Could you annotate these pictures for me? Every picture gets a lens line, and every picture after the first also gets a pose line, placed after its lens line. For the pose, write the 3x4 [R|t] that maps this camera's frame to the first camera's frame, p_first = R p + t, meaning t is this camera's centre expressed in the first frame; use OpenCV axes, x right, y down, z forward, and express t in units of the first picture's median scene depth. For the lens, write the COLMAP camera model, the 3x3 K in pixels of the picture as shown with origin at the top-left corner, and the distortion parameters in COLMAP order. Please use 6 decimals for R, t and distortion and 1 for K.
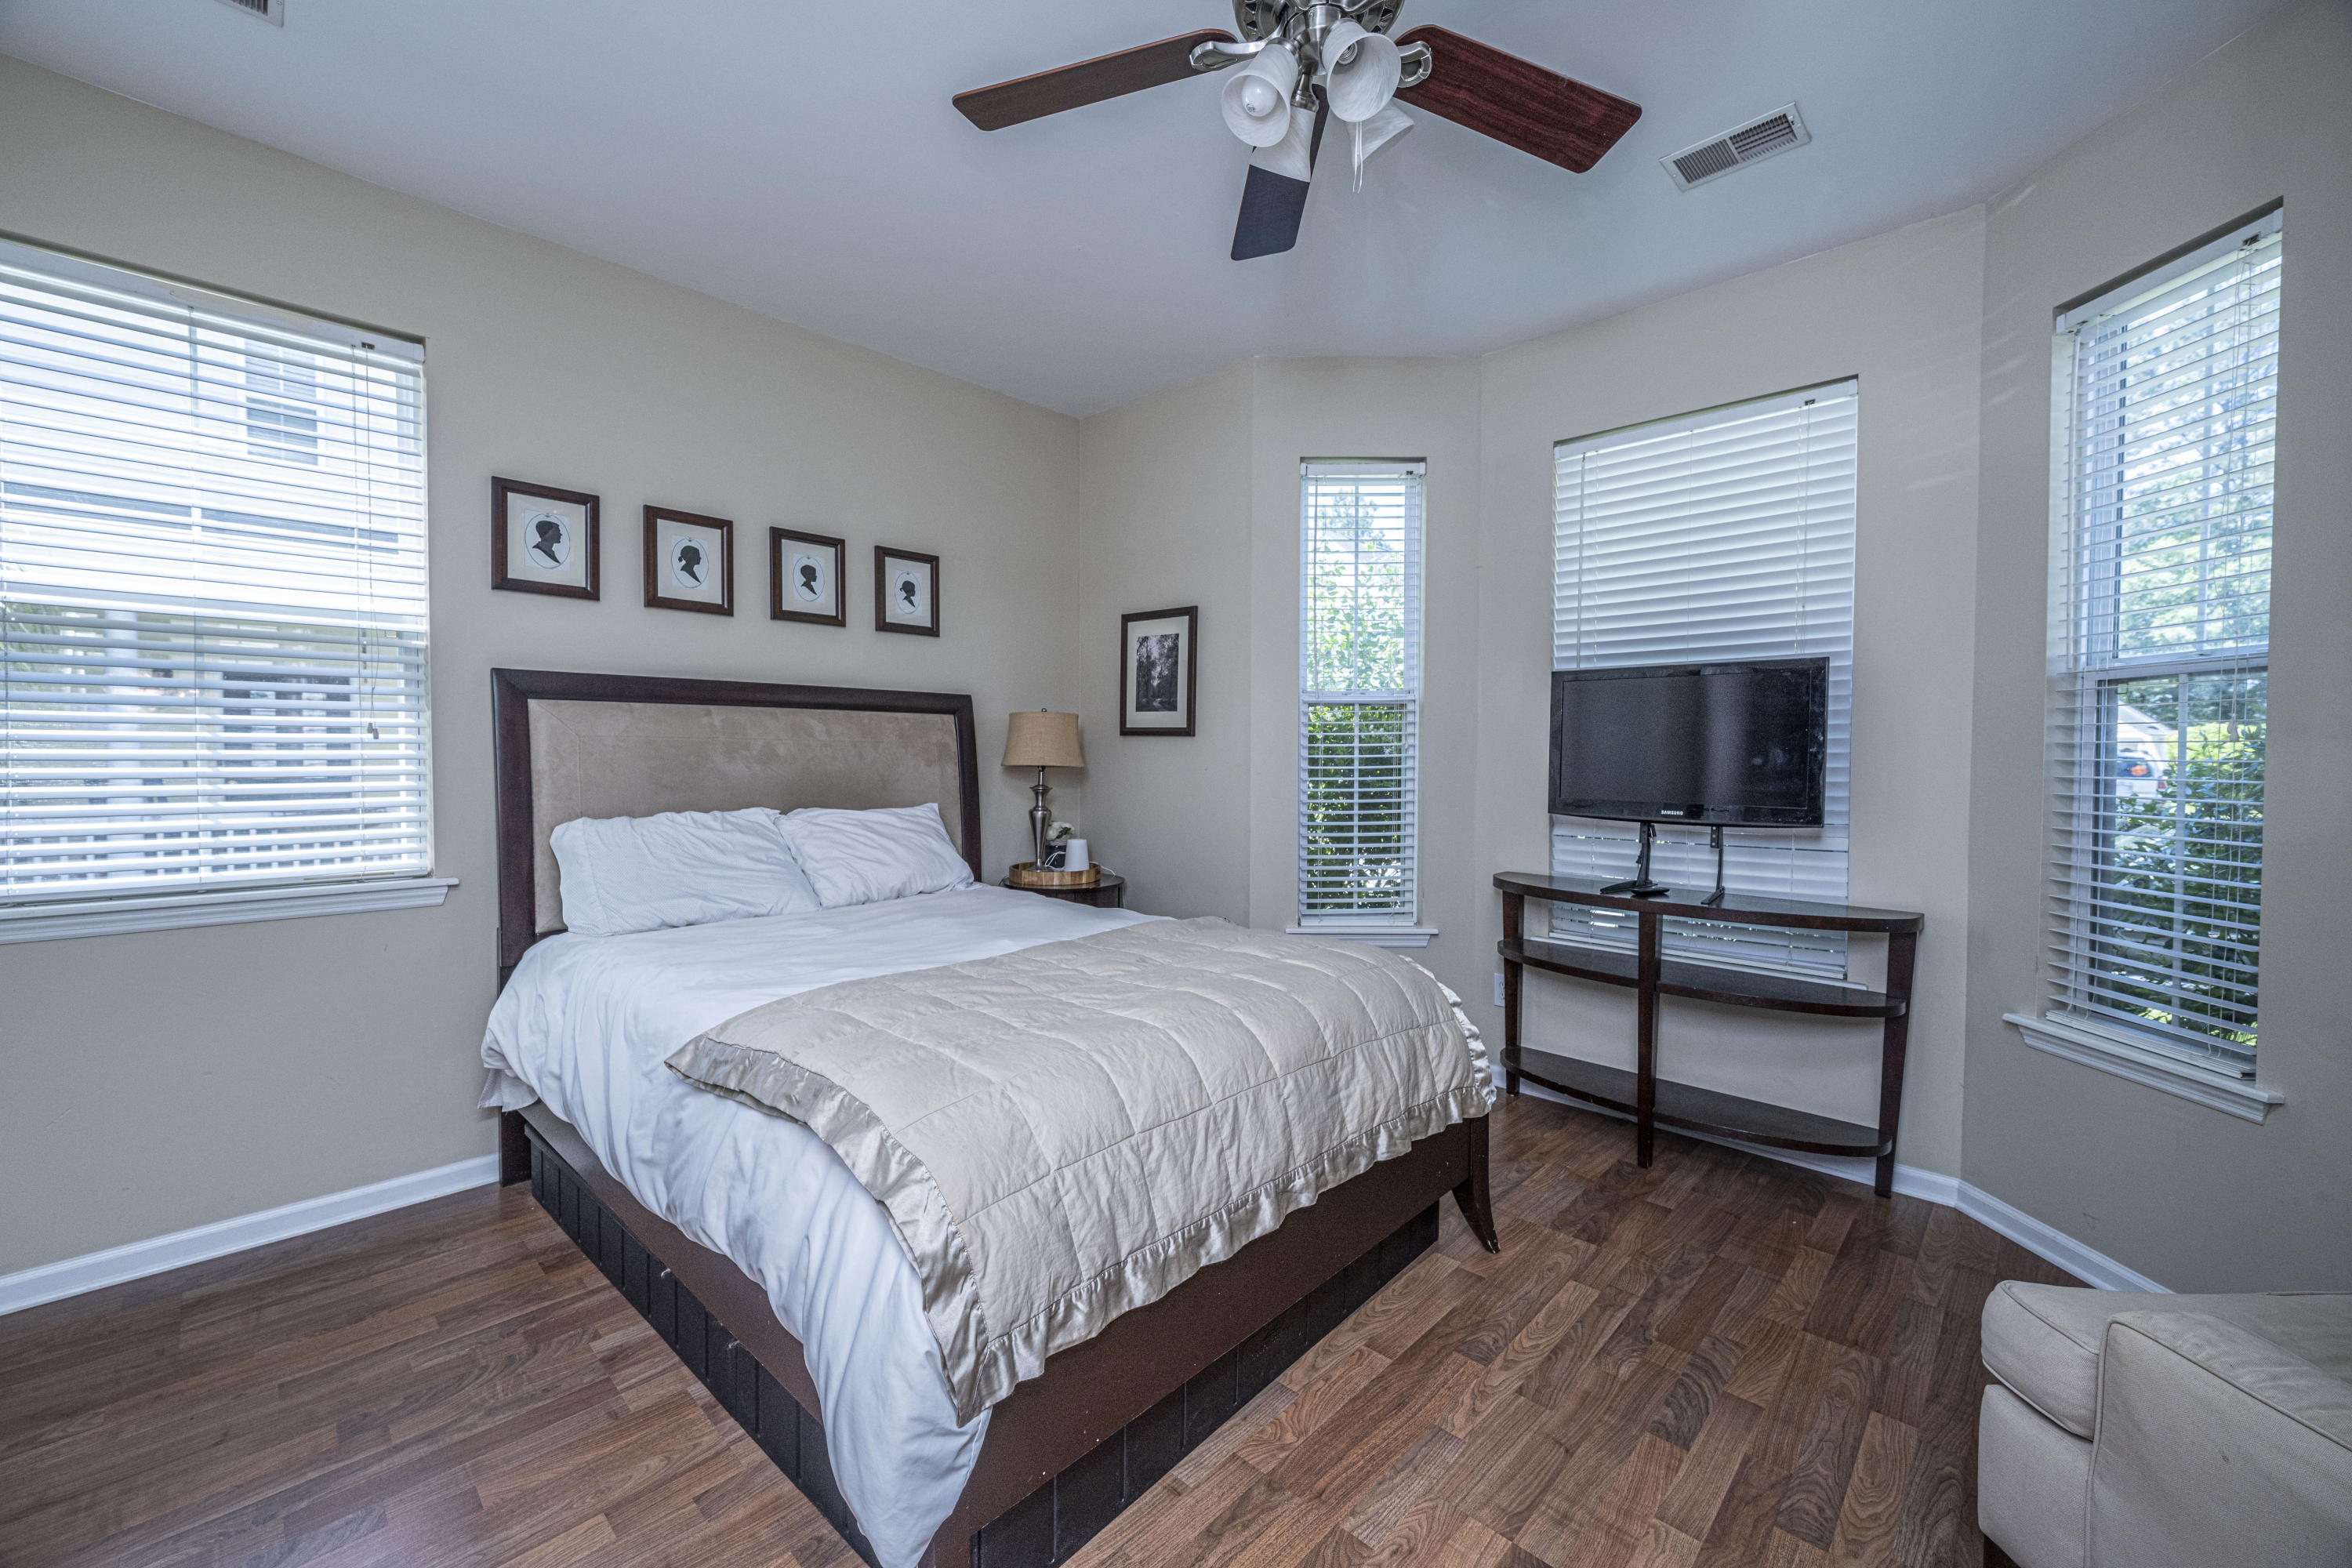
lens RADIAL K [[936.7, 0, 1170.1], [0, 936.7, 778.1], [0, 0, 1]] dist [-0.000477, 0.000034]
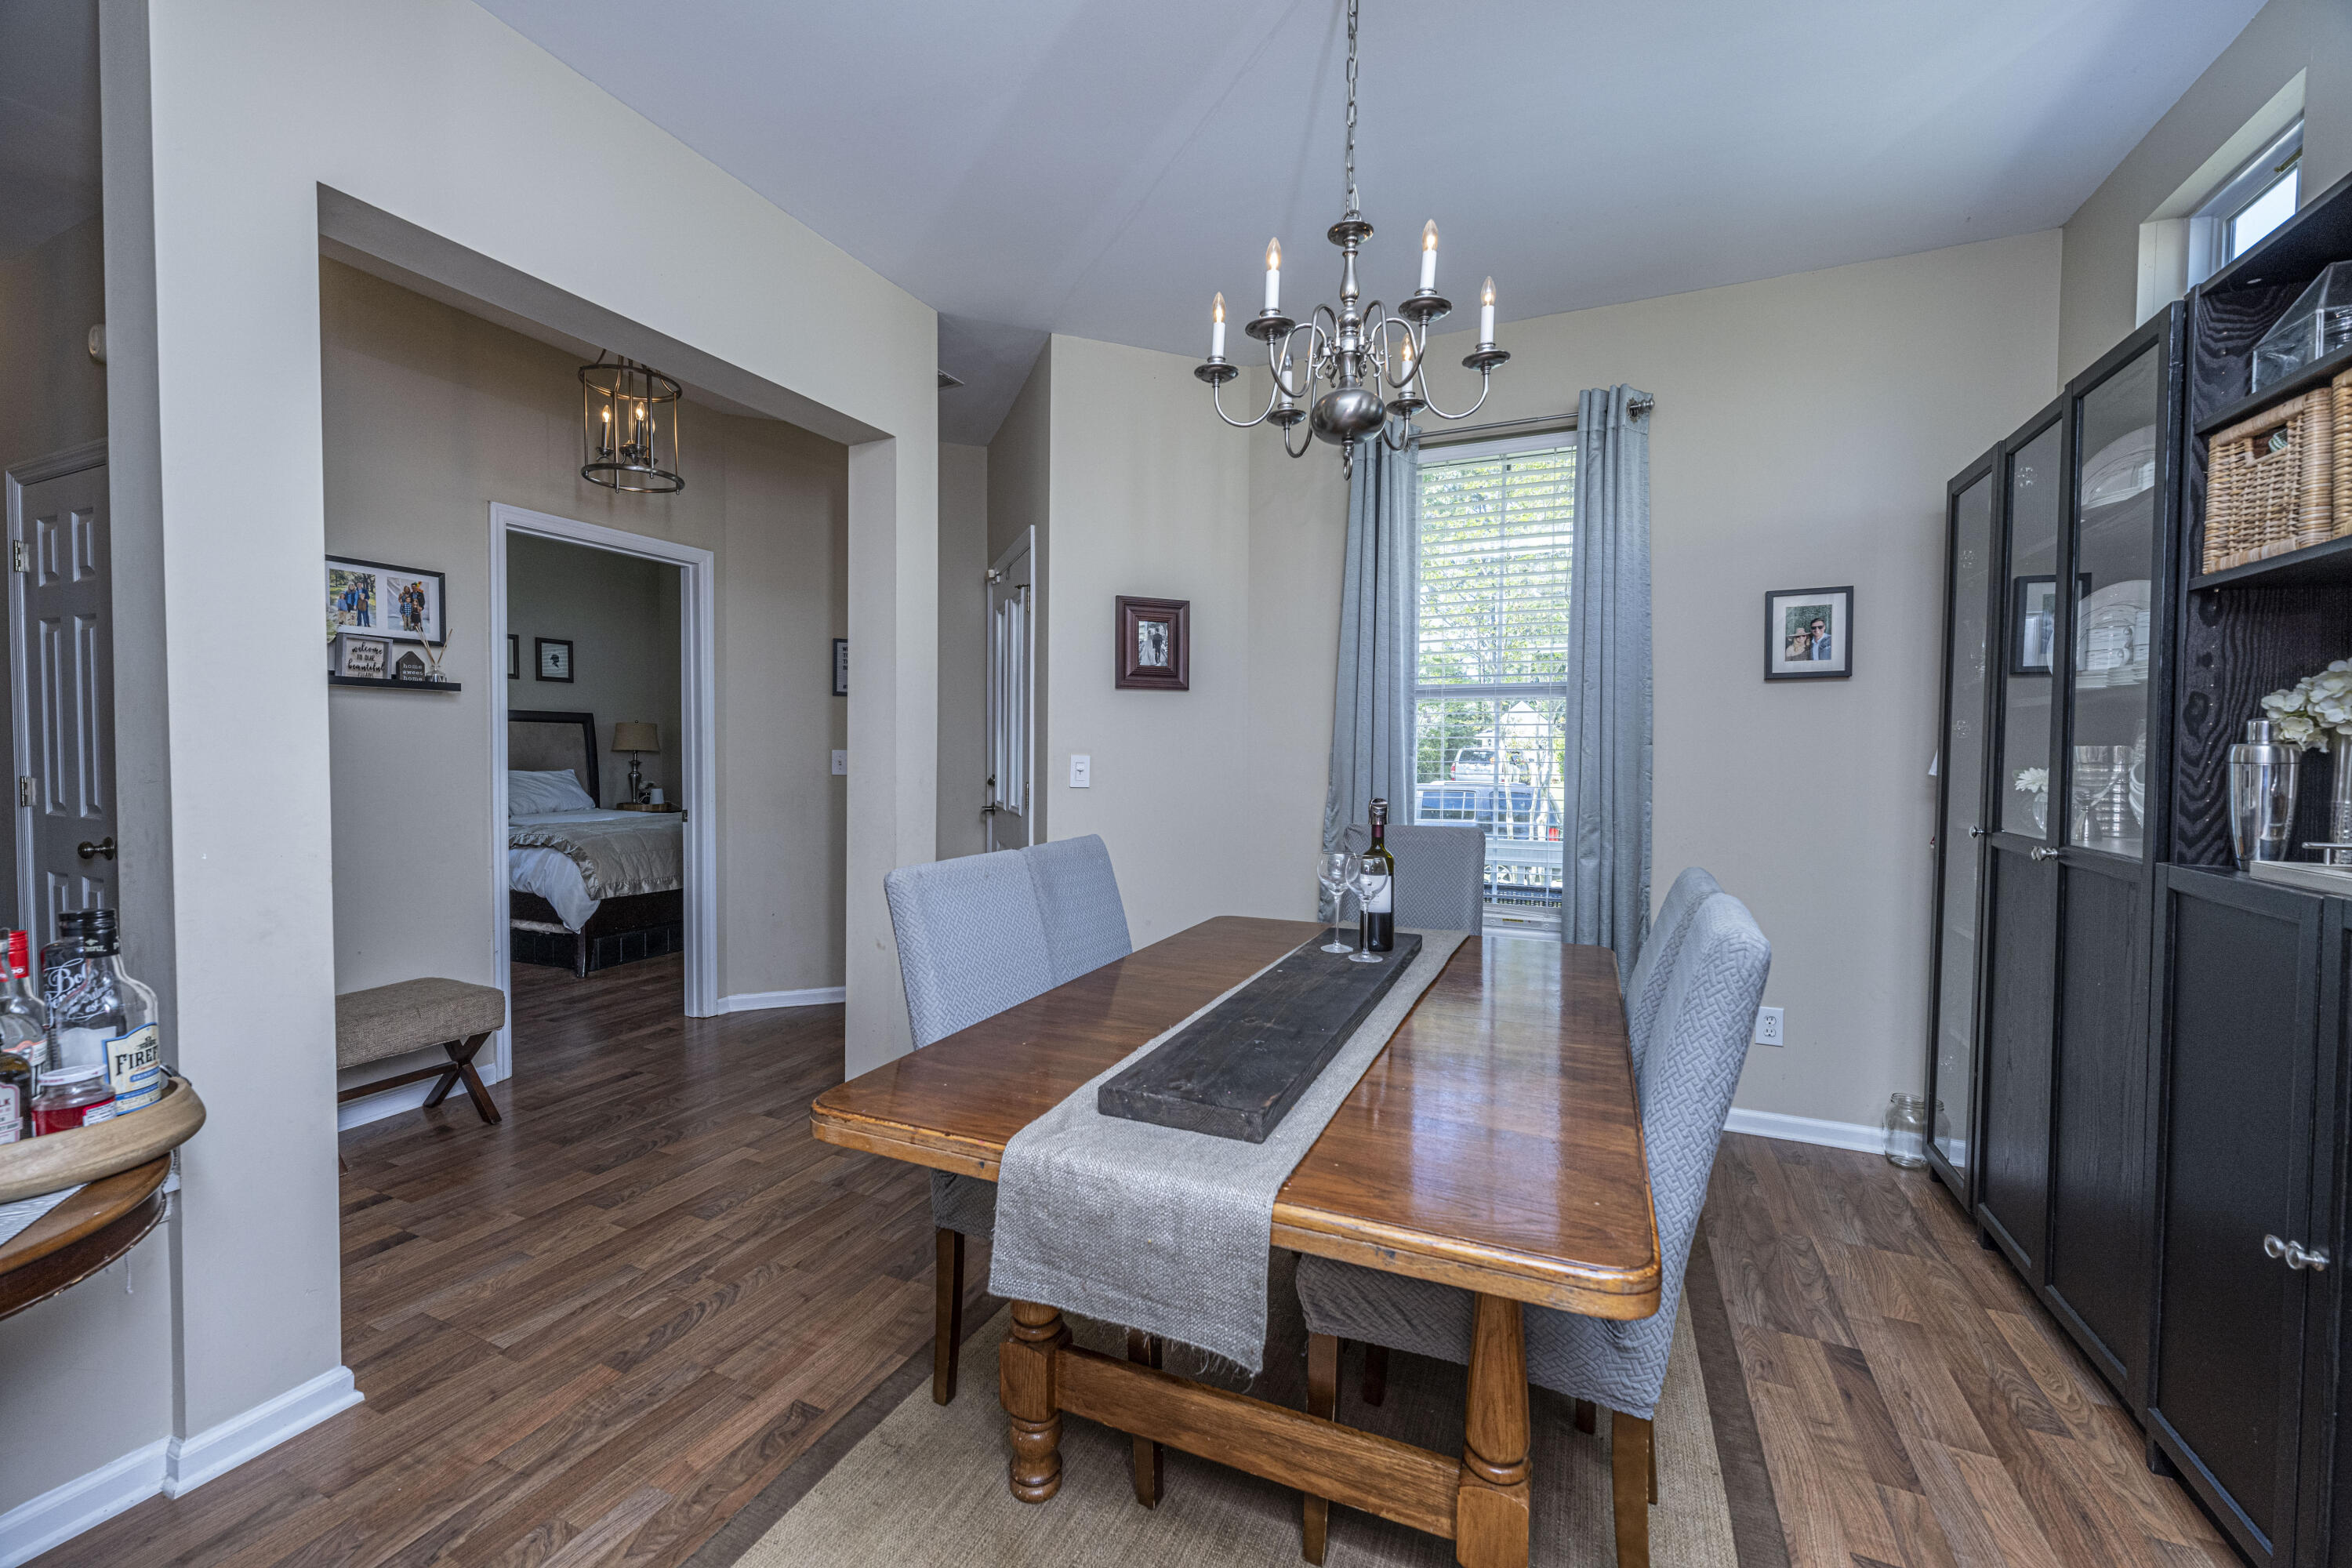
lens RADIAL K [[936.7, 0, 1170.1], [0, 936.7, 778.1], [0, 0, 1]] dist [-0.000477, 0.000034]
pose [[0.942041, -0.007226, 0.335419, 0.266157], [0.004958, 0.999959, 0.007618, 0.036504], [-0.335460, -0.005514, 0.942038, -1.246029]]
